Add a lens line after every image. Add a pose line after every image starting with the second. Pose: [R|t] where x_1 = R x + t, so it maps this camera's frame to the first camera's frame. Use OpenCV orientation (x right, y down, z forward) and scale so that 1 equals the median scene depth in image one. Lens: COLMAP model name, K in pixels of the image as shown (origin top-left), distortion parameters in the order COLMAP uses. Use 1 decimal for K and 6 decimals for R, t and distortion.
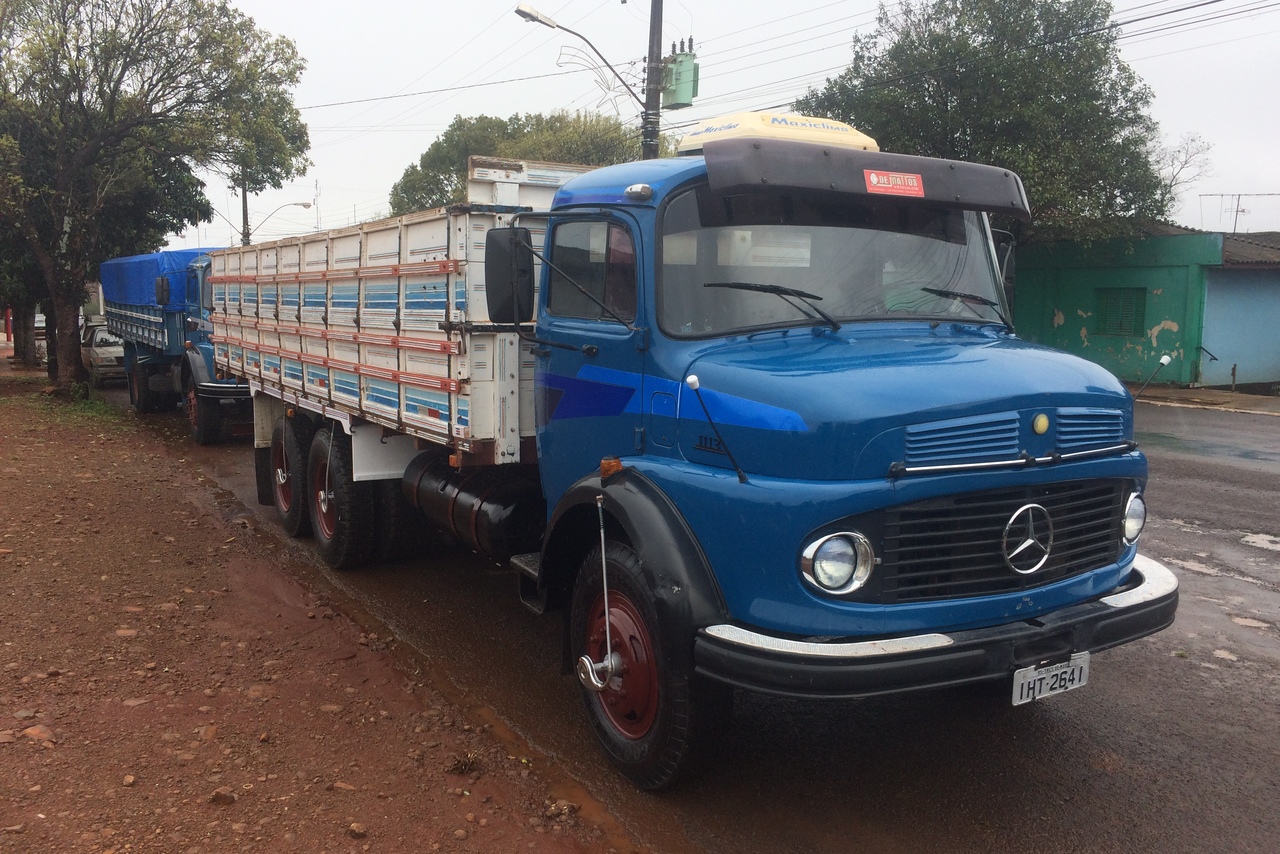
lens RADIAL K [[1095.8, 0, 640.0], [0, 1095.8, 427.0], [0, 0, 1]] dist [0.080235, -0.094635]
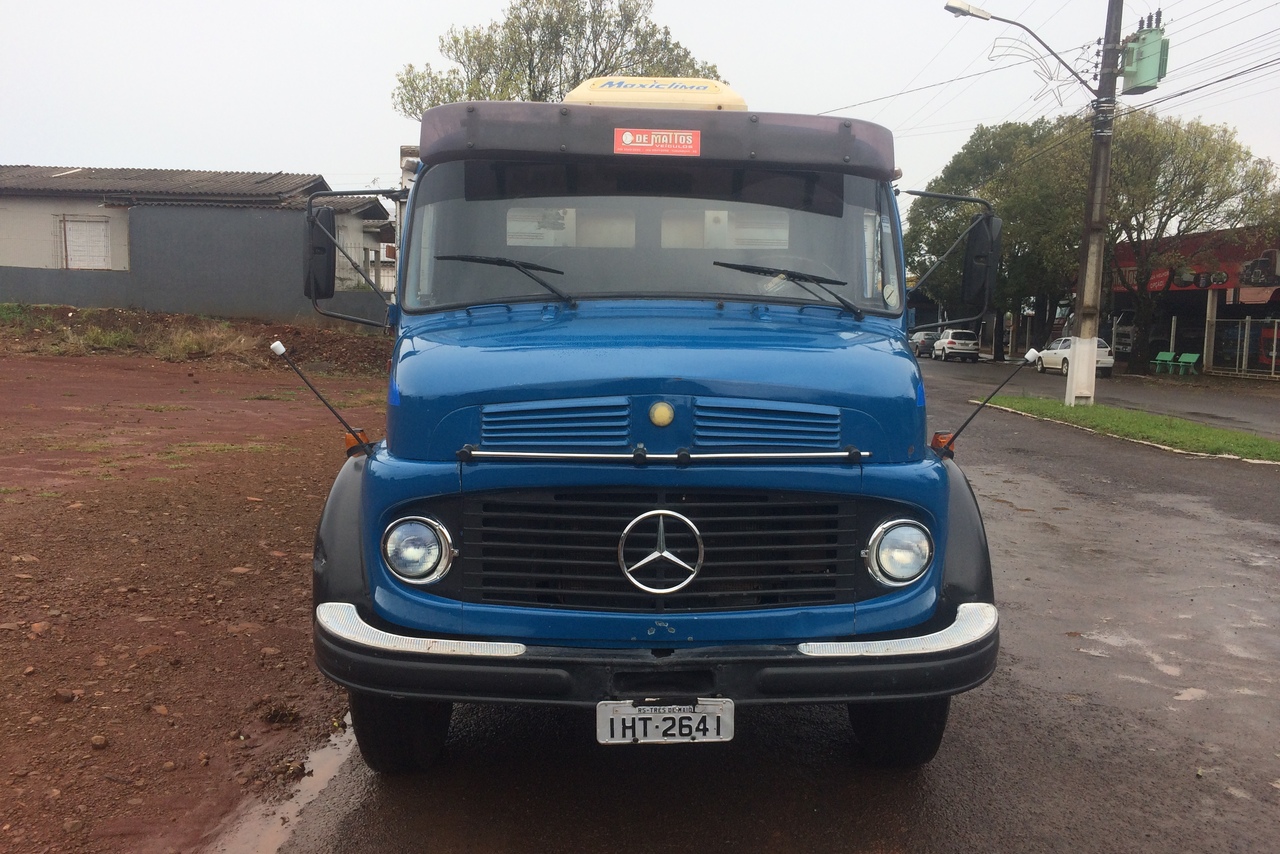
lens RADIAL K [[1095.8, 0, 640.0], [0, 1095.8, 427.0], [0, 0, 1]] dist [0.080235, -0.094635]
pose [[0.871549, 0.056534, -0.487038, 0.671441], [-0.065128, 0.997877, -0.000715, 0.007628], [0.485963, 0.032343, 0.873381, 0.237934]]
